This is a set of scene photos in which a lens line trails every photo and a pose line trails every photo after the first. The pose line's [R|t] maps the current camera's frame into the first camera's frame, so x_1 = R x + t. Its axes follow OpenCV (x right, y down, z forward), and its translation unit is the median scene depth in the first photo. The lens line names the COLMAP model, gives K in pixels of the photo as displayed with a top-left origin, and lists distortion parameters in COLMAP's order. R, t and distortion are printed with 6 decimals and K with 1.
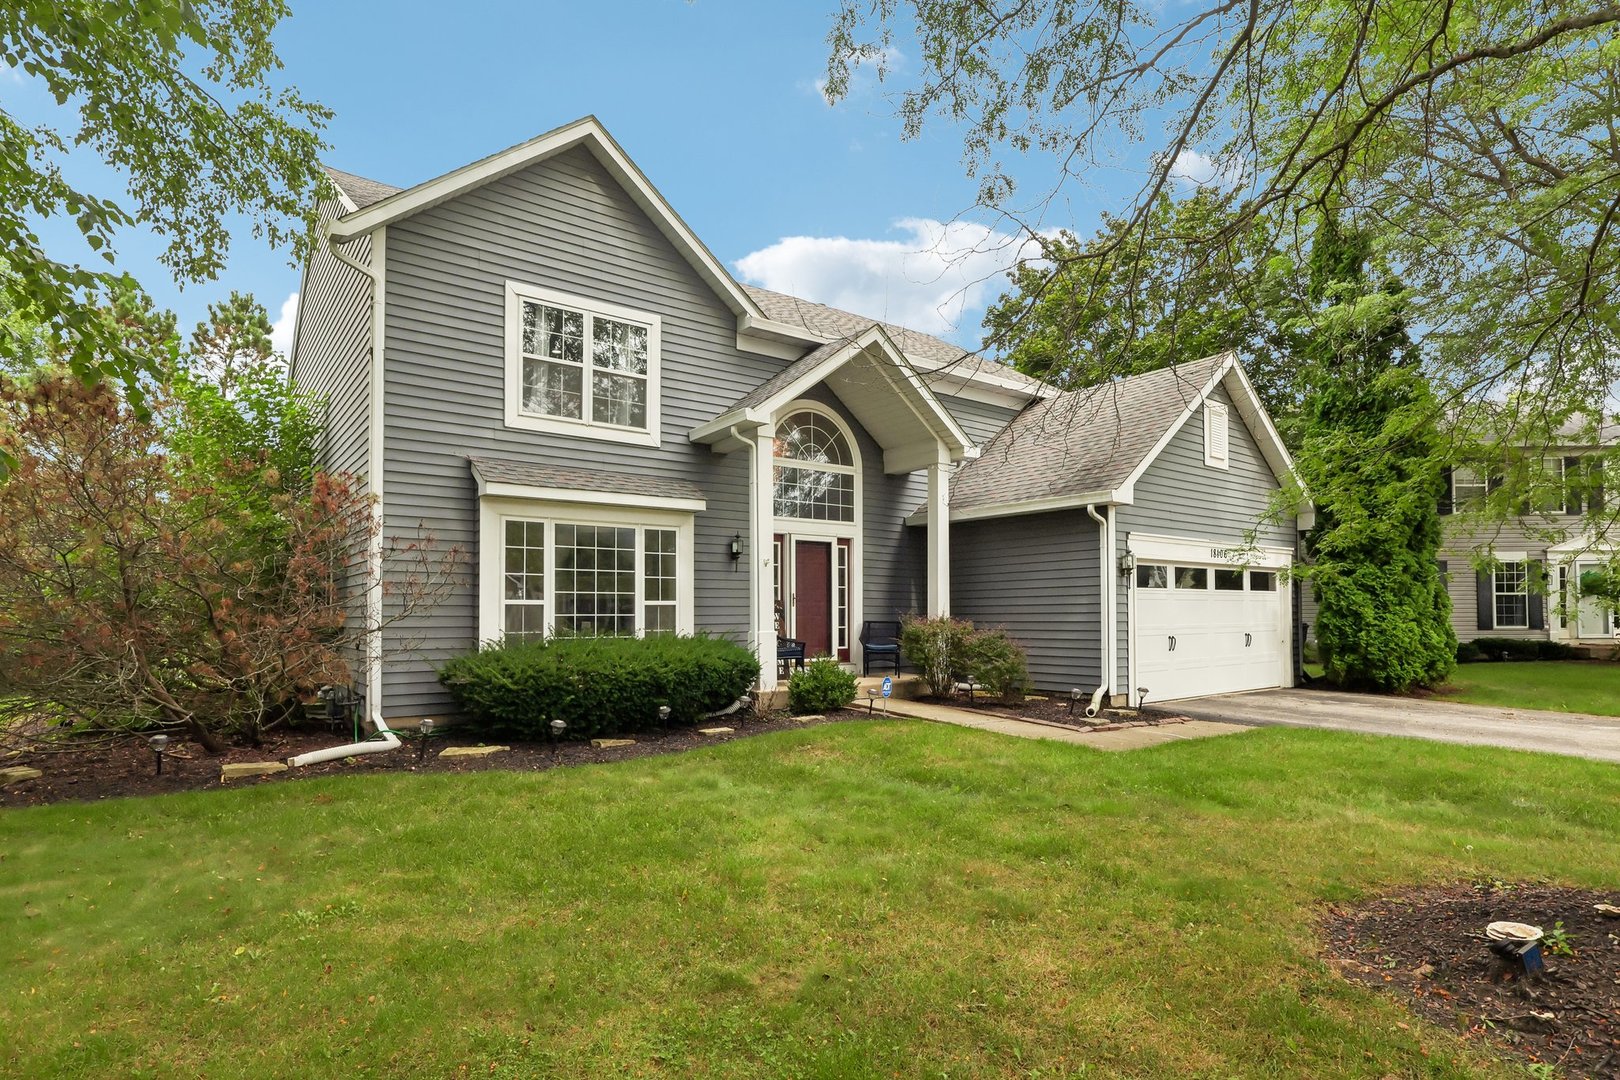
lens RADIAL K [[831.5, 0, 809.7], [0, 831.5, 550.0], [0, 0, 1]] dist [0.000829, 0.000107]
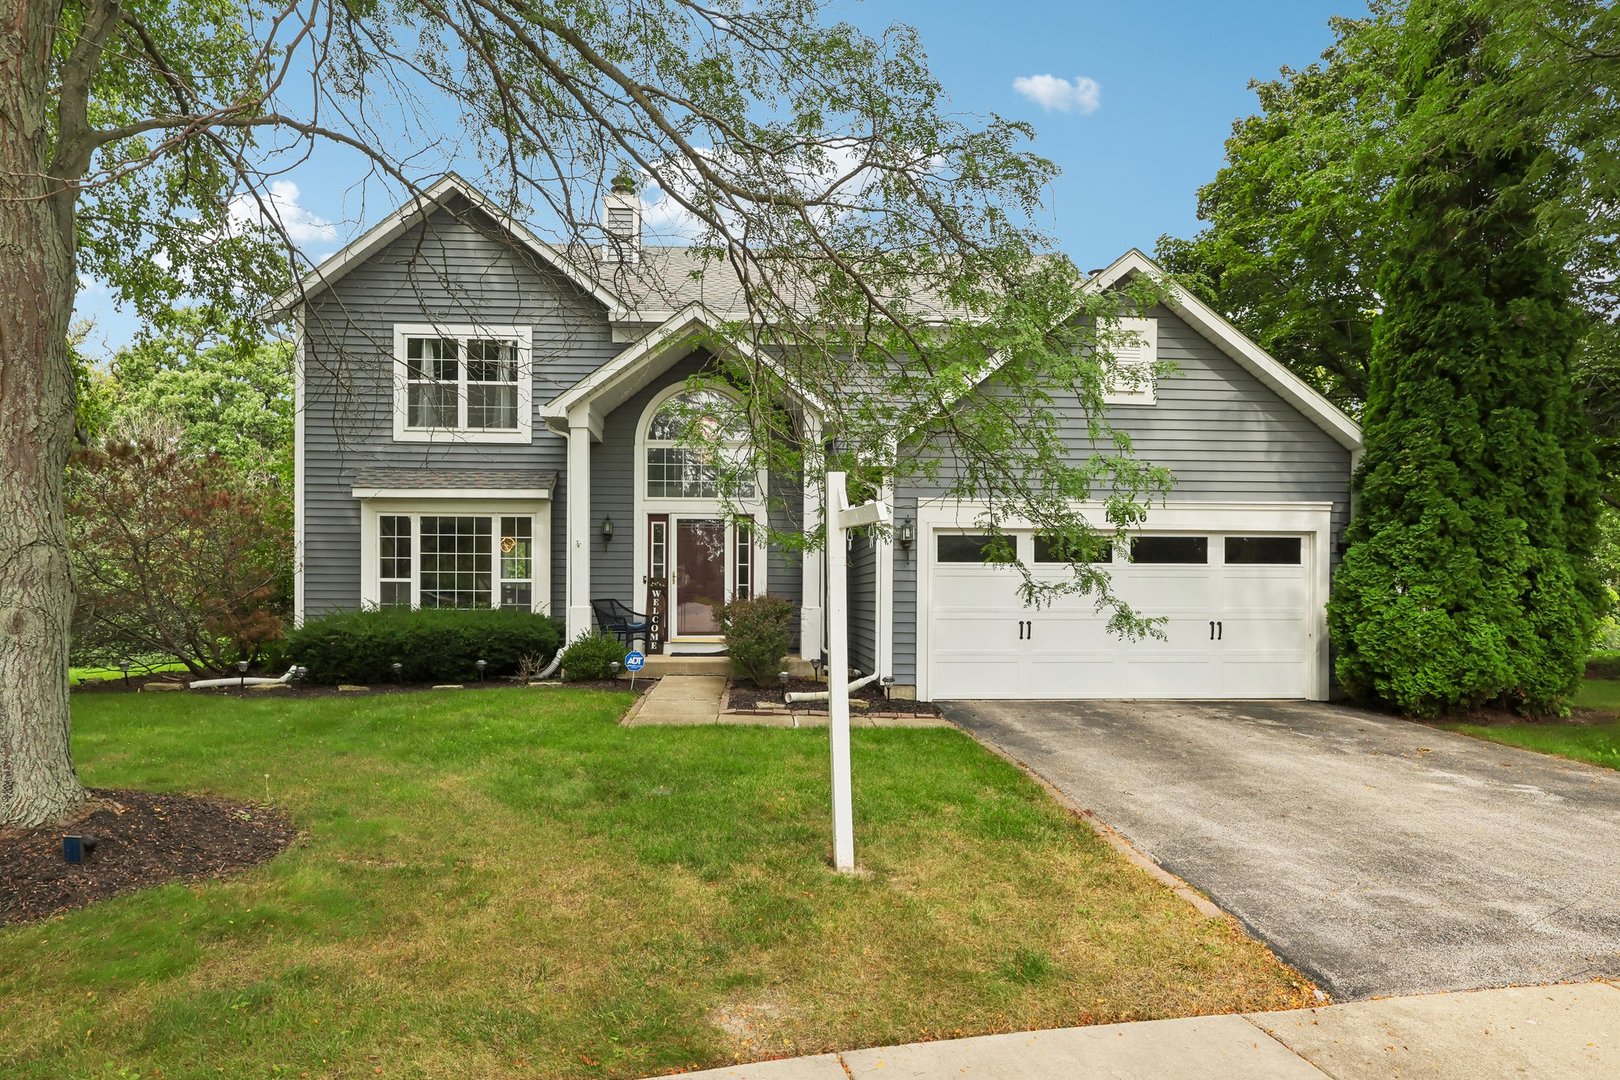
lens RADIAL K [[982.6, 0, 809.9], [0, 982.6, 539.8], [0, 0, 1]] dist [0.003242, 0.000968]
pose [[0.828710, -0.023594, -0.559180, 0.936404], [0.034851, 0.999348, 0.009483, 0.008703], [0.558591, -0.027347, 0.828992, 0.105256]]
